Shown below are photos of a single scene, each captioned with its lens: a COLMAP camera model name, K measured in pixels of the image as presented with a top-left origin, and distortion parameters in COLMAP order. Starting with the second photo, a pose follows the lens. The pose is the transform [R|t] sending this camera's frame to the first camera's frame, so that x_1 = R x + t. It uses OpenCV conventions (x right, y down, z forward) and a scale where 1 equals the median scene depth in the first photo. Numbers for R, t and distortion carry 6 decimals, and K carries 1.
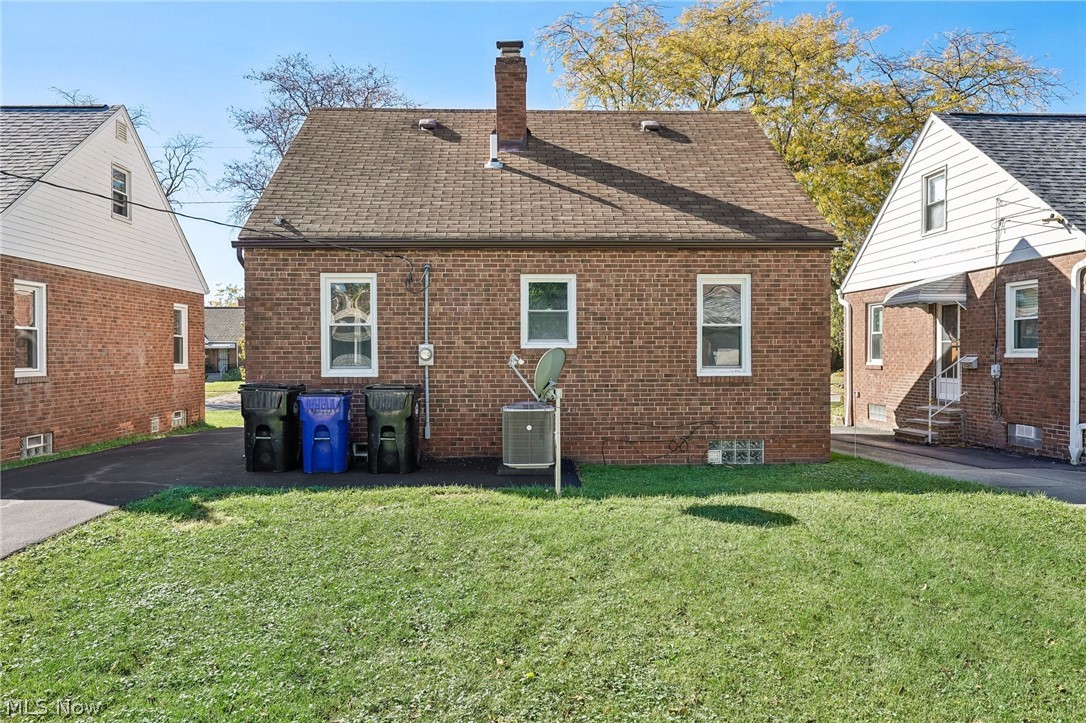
lens RADIAL K [[725.5, 0, 540.7], [0, 725.5, 368.8], [0, 0, 1]] dist [0.008074, 0.003096]
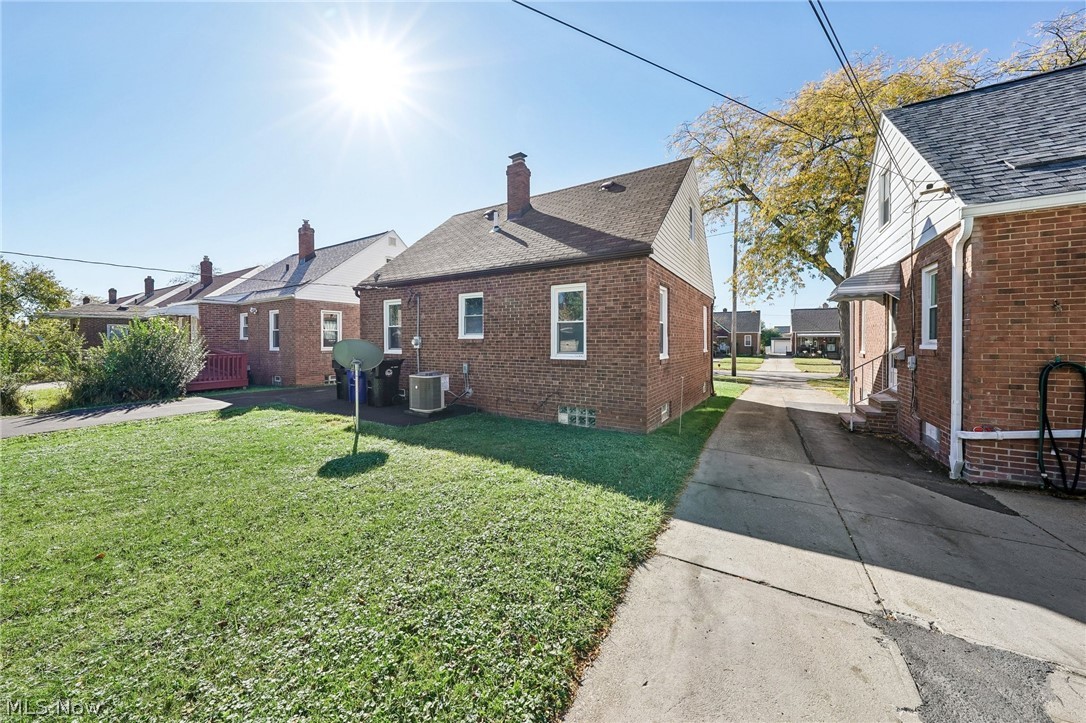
lens RADIAL K [[374.8, 0, 540.2], [0, 374.8, 349.5], [0, 0, 1]] dist [0.003406, 0.000219]
pose [[0.830182, 0.016843, -0.557238, 0.597677], [-0.014738, 0.999857, 0.008265, -0.013654], [0.557298, 0.001351, 0.830312, 0.391713]]
